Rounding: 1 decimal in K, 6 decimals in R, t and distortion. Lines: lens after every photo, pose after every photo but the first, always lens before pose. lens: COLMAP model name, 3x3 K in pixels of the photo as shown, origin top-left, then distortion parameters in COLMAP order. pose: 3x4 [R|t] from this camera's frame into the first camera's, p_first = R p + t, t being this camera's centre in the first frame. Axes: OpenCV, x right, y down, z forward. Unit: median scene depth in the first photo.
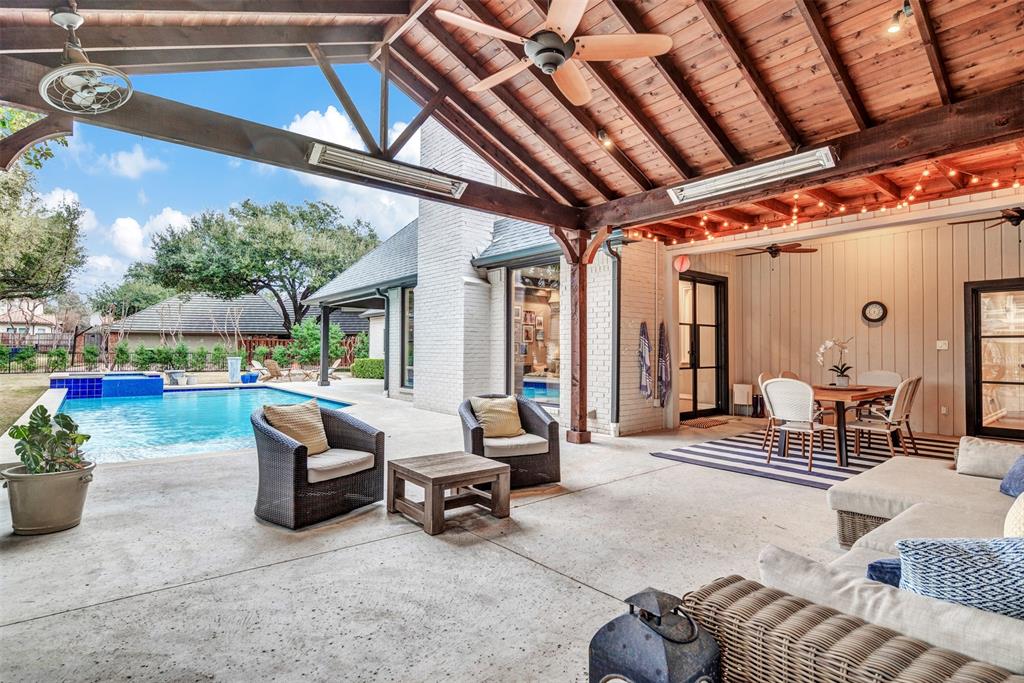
lens RADIAL K [[527.7, 0, 512.0], [0, 527.7, 341.7], [0, 0, 1]] dist [0.001493, 0.001078]
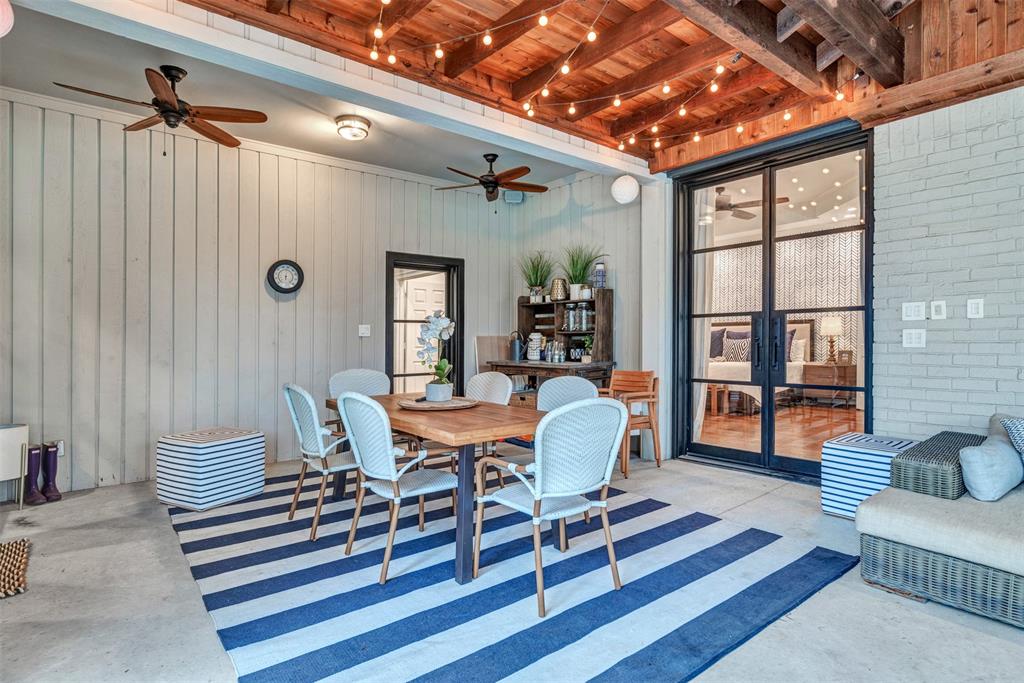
lens RADIAL K [[527.7, 0, 512.0], [0, 527.7, 340.2], [0, 0, 1]] dist [0.001493, 0.001078]
pose [[-0.005705, -0.010030, 0.999933, 0.054068], [-0.008779, 0.999912, 0.009980, 0.009963], [-0.999945, -0.008721, -0.005793, 0.731053]]
